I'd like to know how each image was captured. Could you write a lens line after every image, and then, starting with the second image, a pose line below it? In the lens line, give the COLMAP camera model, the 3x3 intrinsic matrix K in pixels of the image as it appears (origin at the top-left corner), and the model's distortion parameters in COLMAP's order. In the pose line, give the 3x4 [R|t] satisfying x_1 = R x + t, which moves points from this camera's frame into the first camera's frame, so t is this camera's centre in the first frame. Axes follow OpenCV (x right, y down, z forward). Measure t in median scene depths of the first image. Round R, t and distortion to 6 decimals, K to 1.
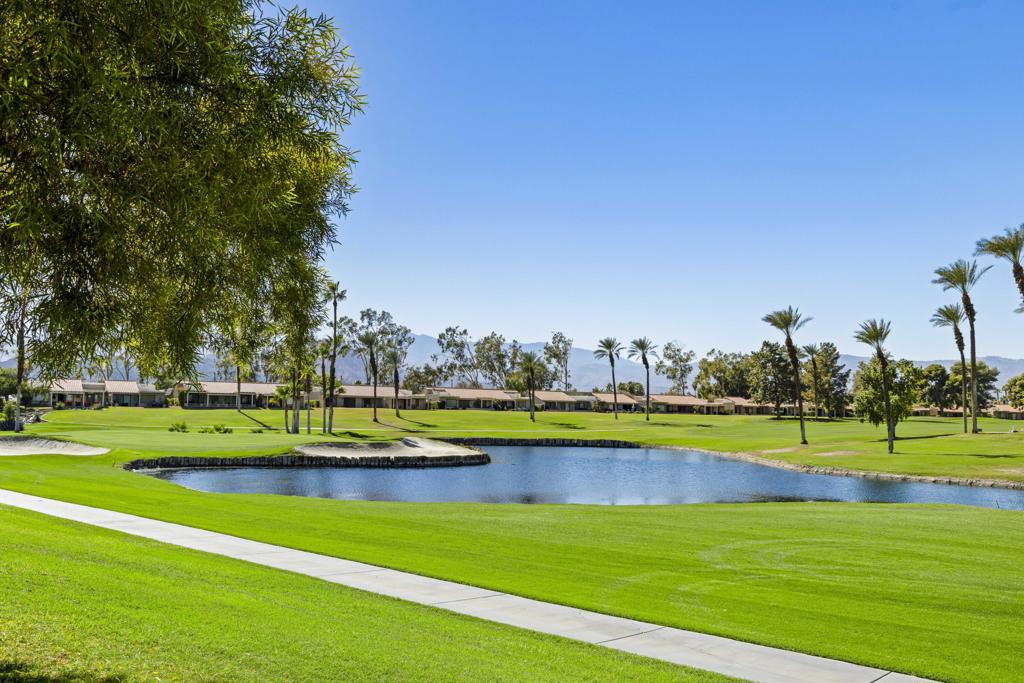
lens RADIAL K [[926.1, 0, 517.9], [0, 926.1, 341.0], [0, 0, 1]] dist [0.028099, 0.000000]
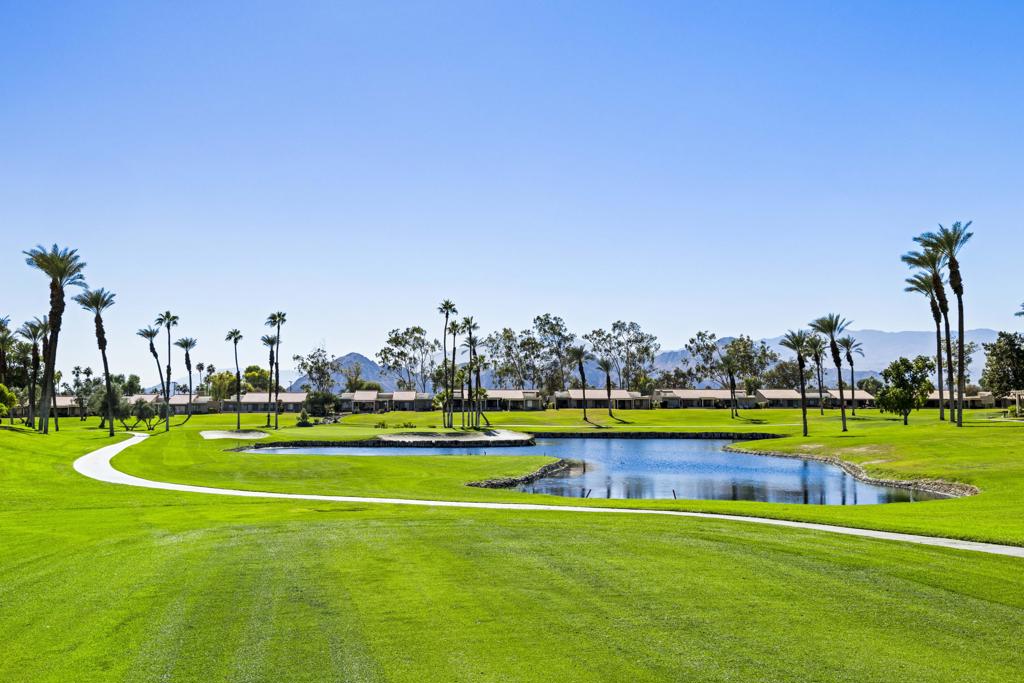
lens RADIAL K [[926.1, 0, 505.2], [0, 926.1, 342.1], [0, 0, 1]] dist [0.028099, 0.000000]
pose [[0.916490, -0.048891, -0.397060, 0.192638], [0.048876, 0.998753, -0.010165, -0.005027], [0.397062, -0.010091, 0.917736, -0.113451]]
